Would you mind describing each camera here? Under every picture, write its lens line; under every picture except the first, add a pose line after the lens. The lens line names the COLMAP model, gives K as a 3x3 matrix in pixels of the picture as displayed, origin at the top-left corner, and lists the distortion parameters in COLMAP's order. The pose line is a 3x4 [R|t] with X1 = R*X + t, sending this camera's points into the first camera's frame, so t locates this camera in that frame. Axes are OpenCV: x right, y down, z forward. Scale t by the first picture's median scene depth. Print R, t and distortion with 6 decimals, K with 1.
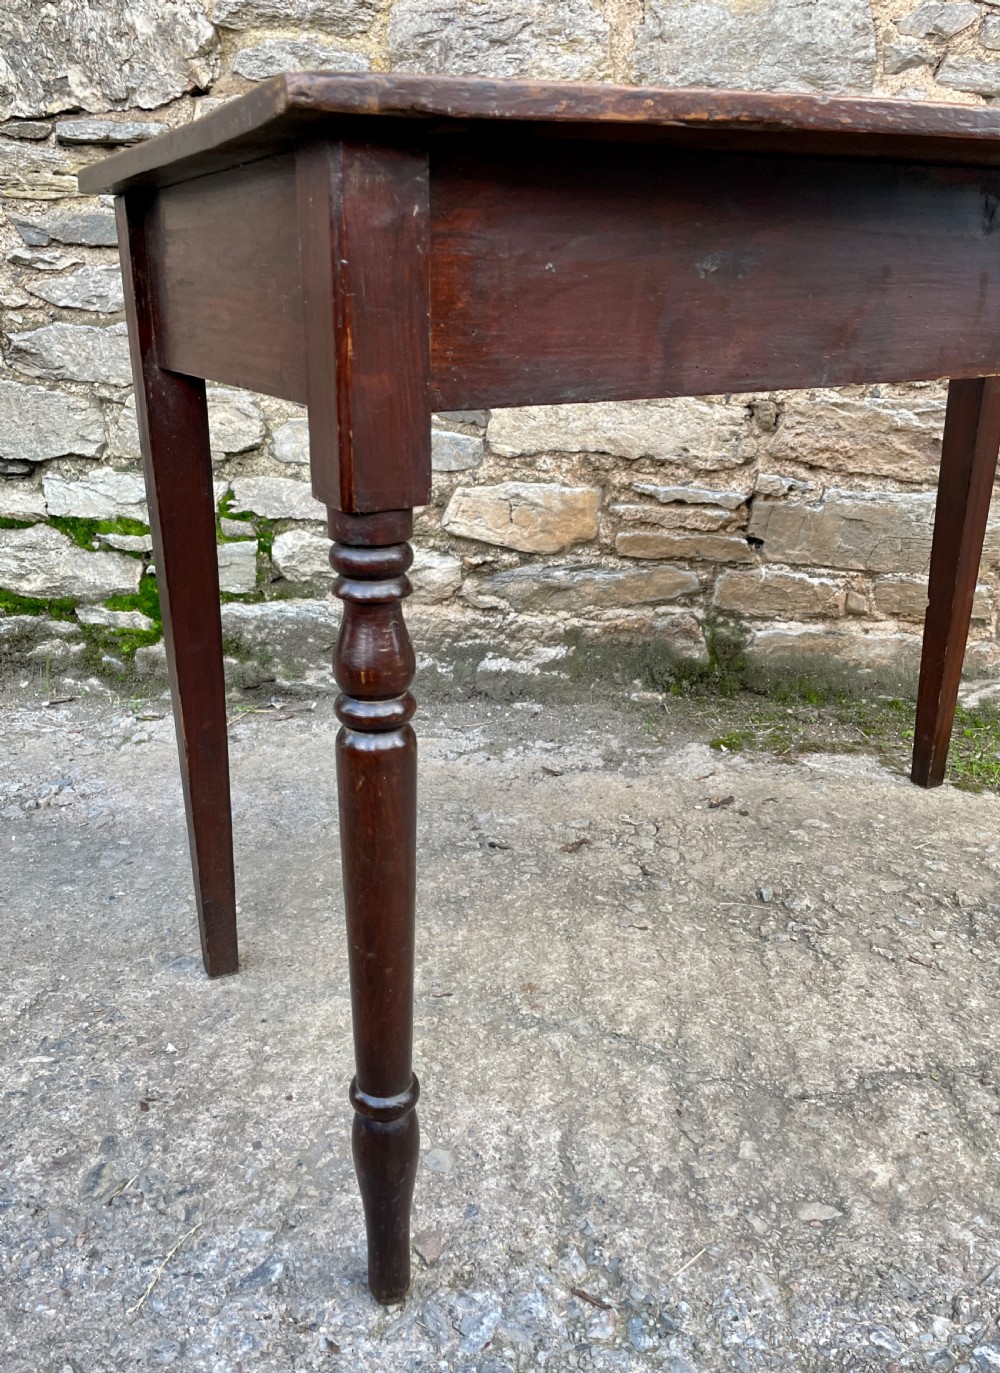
lens RADIAL K [[1125.3, 0, 463.0], [0, 1125.3, 663.0], [0, 0, 1]] dist [0.066253, -0.079661]
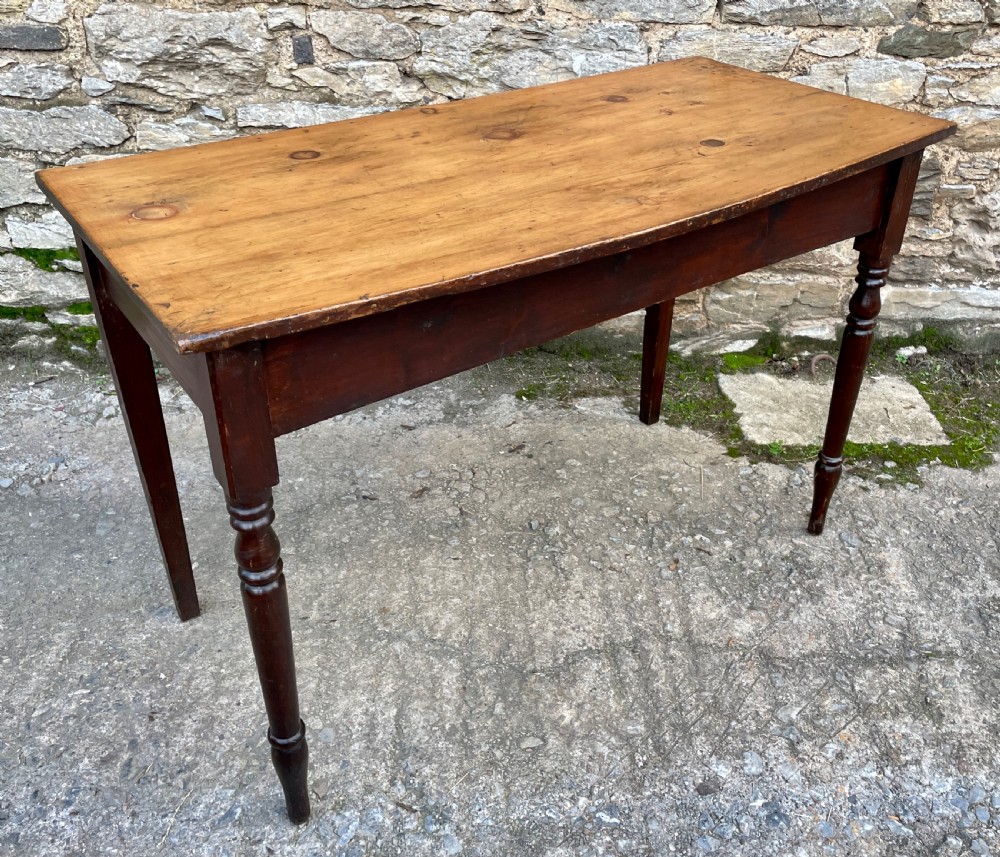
lens RADIAL K [[956.0, 0, 509.5], [0, 956.0, 371.1], [0, 0, 1]] dist [0.031216, 0.000000]
pose [[0.990219, -0.062944, 0.124520, 0.067903], [0.034553, 0.975286, 0.218226, -0.270950], [-0.135179, -0.211789, 0.967921, -0.234680]]
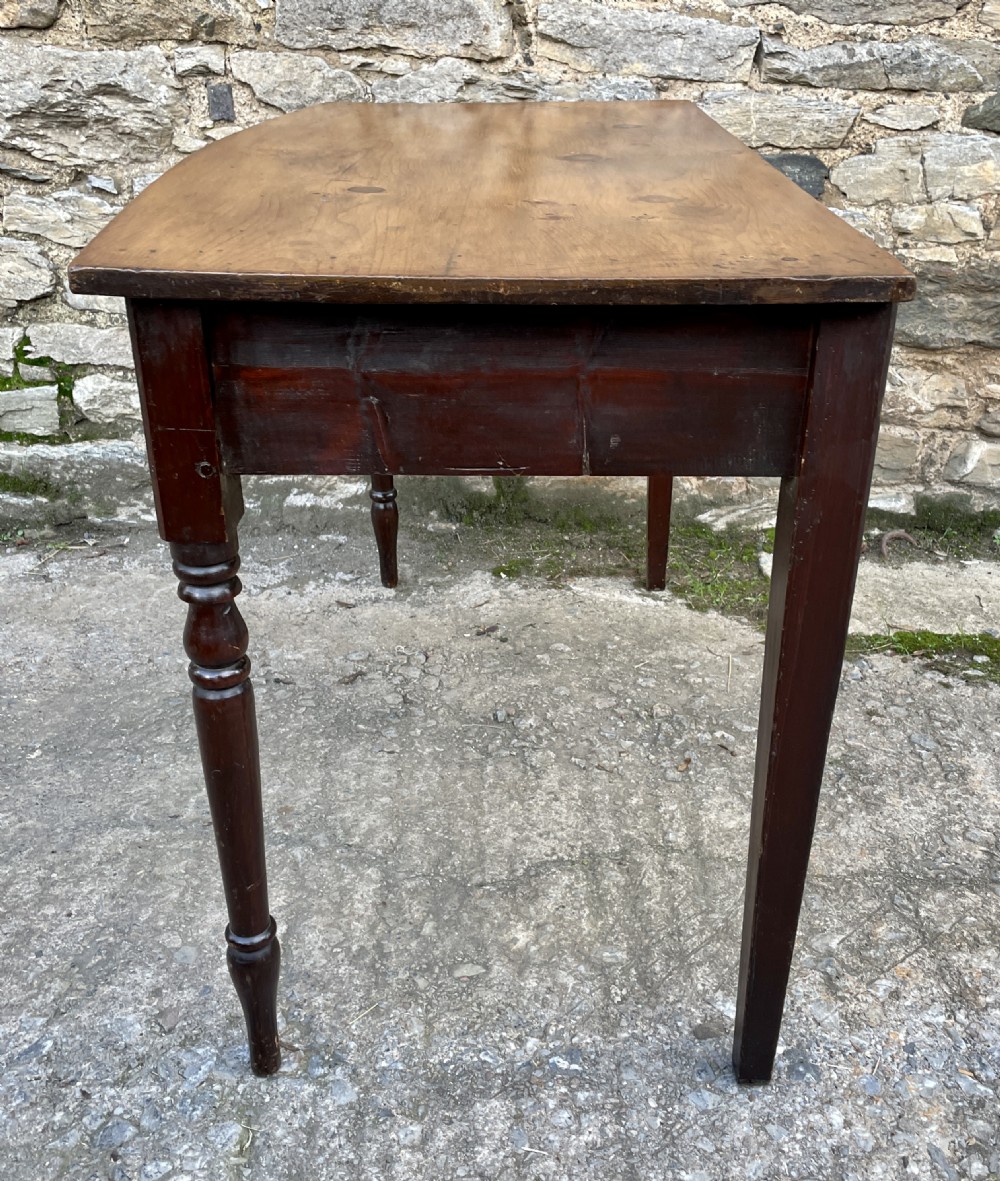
lens RADIAL K [[1209.3, 0, 537.2], [0, 1209.3, 576.4], [0, 0, 1]] dist [0.032529, 0.000000]
pose [[0.991258, -0.031996, 0.128002, 0.129307], [0.013425, 0.989574, 0.143401, -0.110676], [-0.131255, -0.140429, 0.981352, -0.213531]]
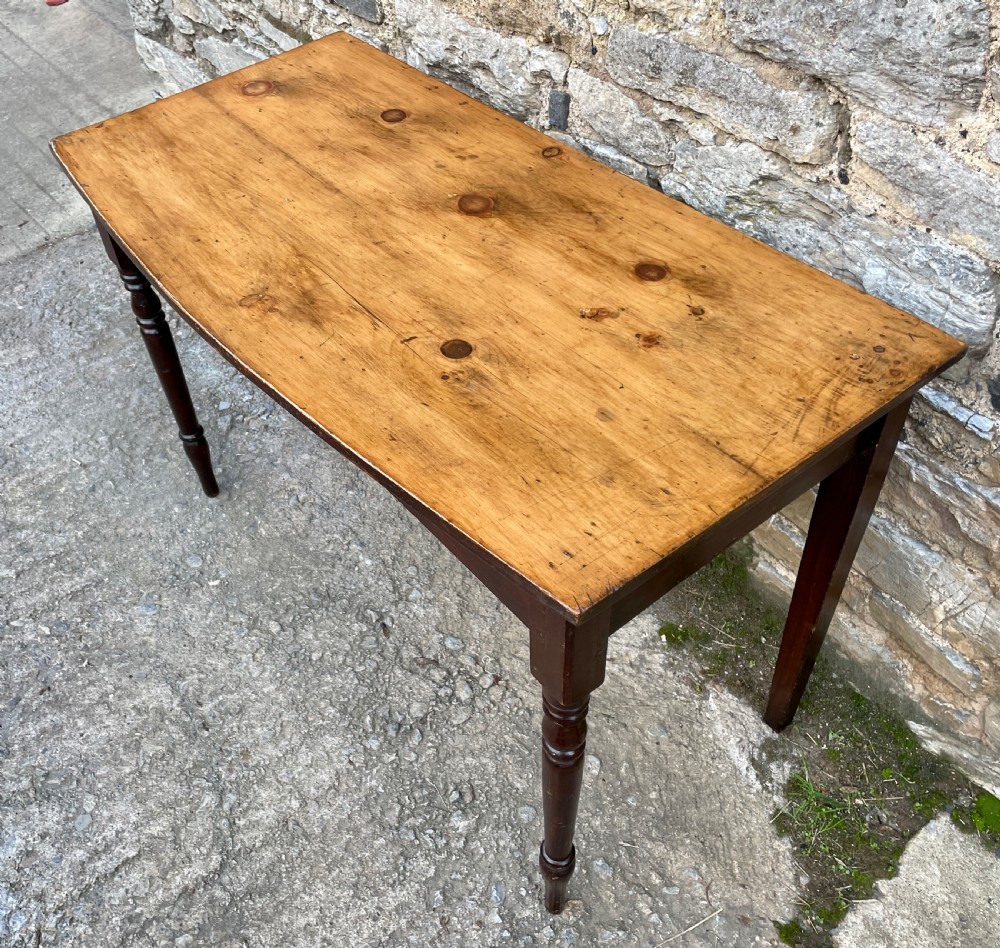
lens RADIAL K [[1025.7, 0, 427.2], [0, 1025.7, 439.2], [0, 0, 1]] dist [0.032390, 0.000000]
pose [[0.687634, 0.467772, -0.555292, 0.620912], [-0.168344, 0.846681, 0.504770, -0.637609], [0.706271, -0.253617, 0.660953, 0.270176]]
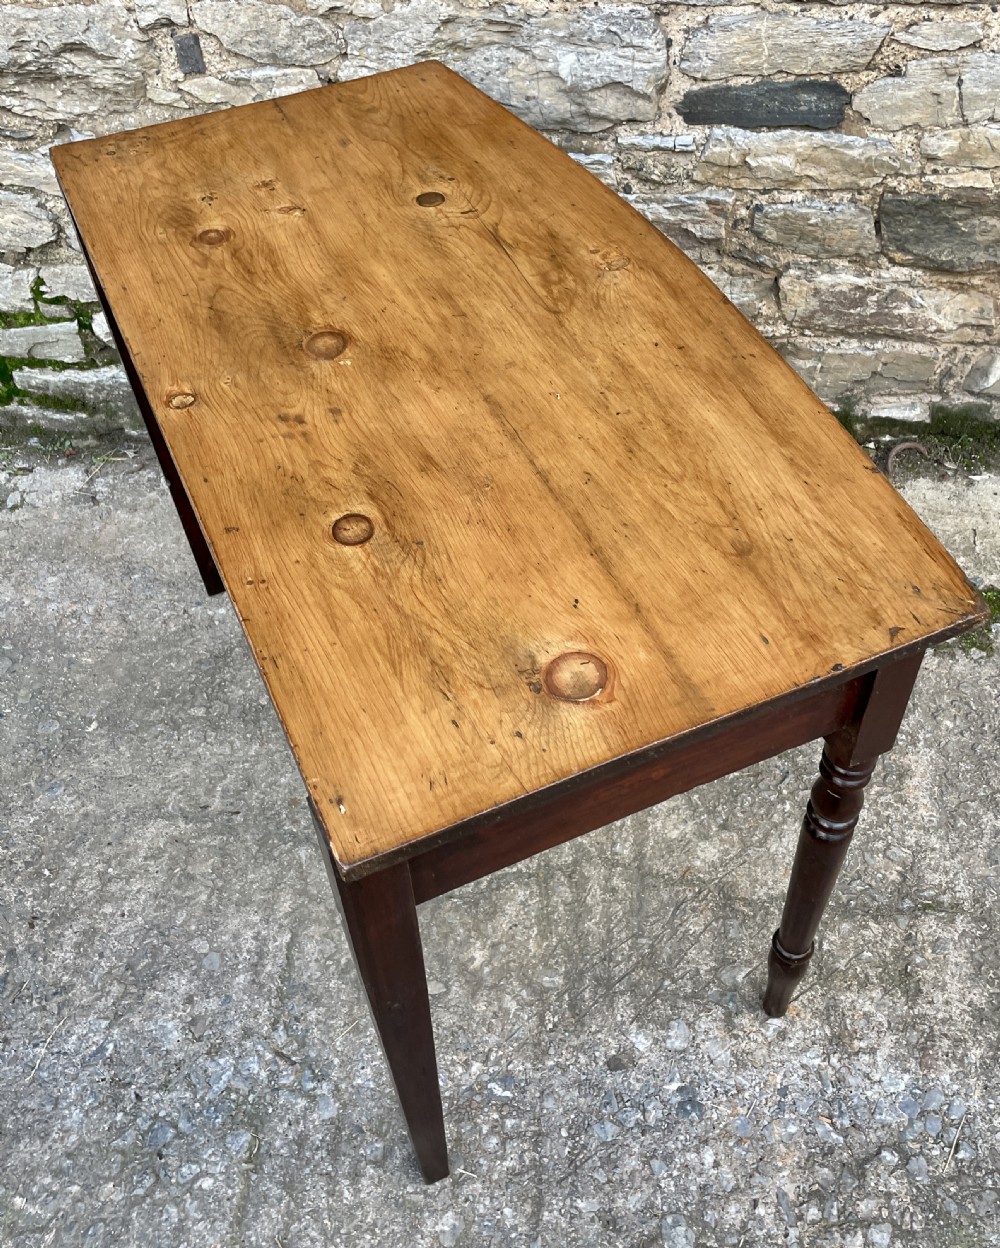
lens RADIAL K [[1177.7, 0, 484.9], [0, 1177.7, 589.0], [0, 0, 1]] dist [0.036726, 0.000000]
pose [[0.998307, -0.054801, -0.019512, 0.264568], [0.057396, 0.873348, 0.483703, -0.507467], [-0.009466, -0.484004, 0.875015, -0.141096]]
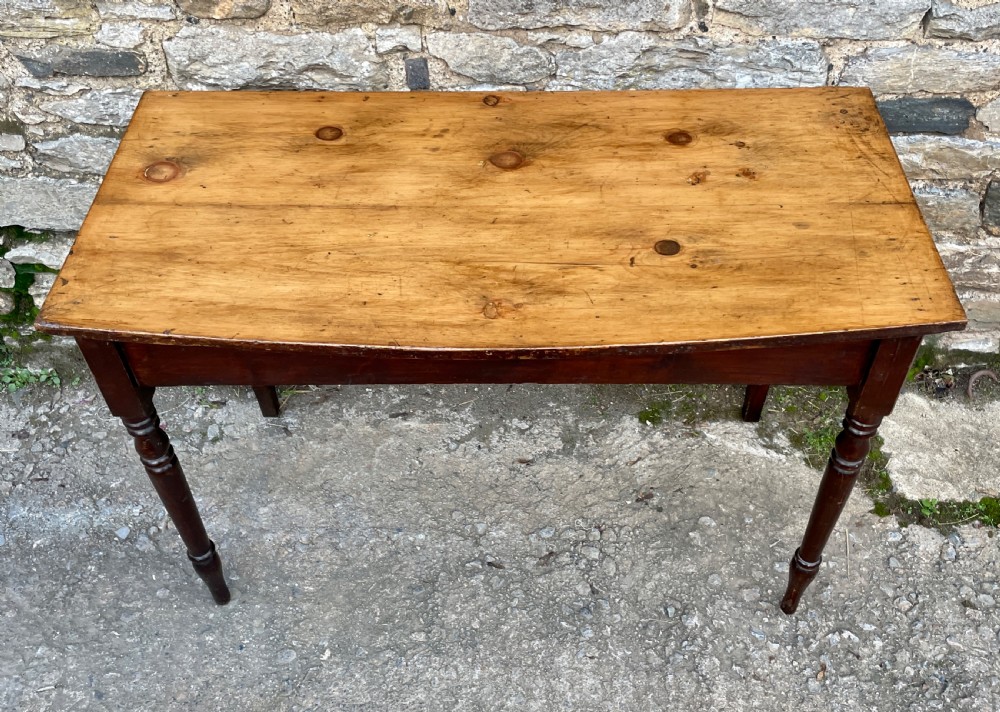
lens RADIAL K [[989.3, 0, 504.4], [0, 989.3, 362.1], [0, 0, 1]] dist [0.038106, 0.000000]
pose [[0.995493, -0.075630, 0.057222, -0.008626], [0.040703, 0.885686, 0.462496, -0.644899], [-0.085659, -0.458083, 0.884773, -0.020698]]
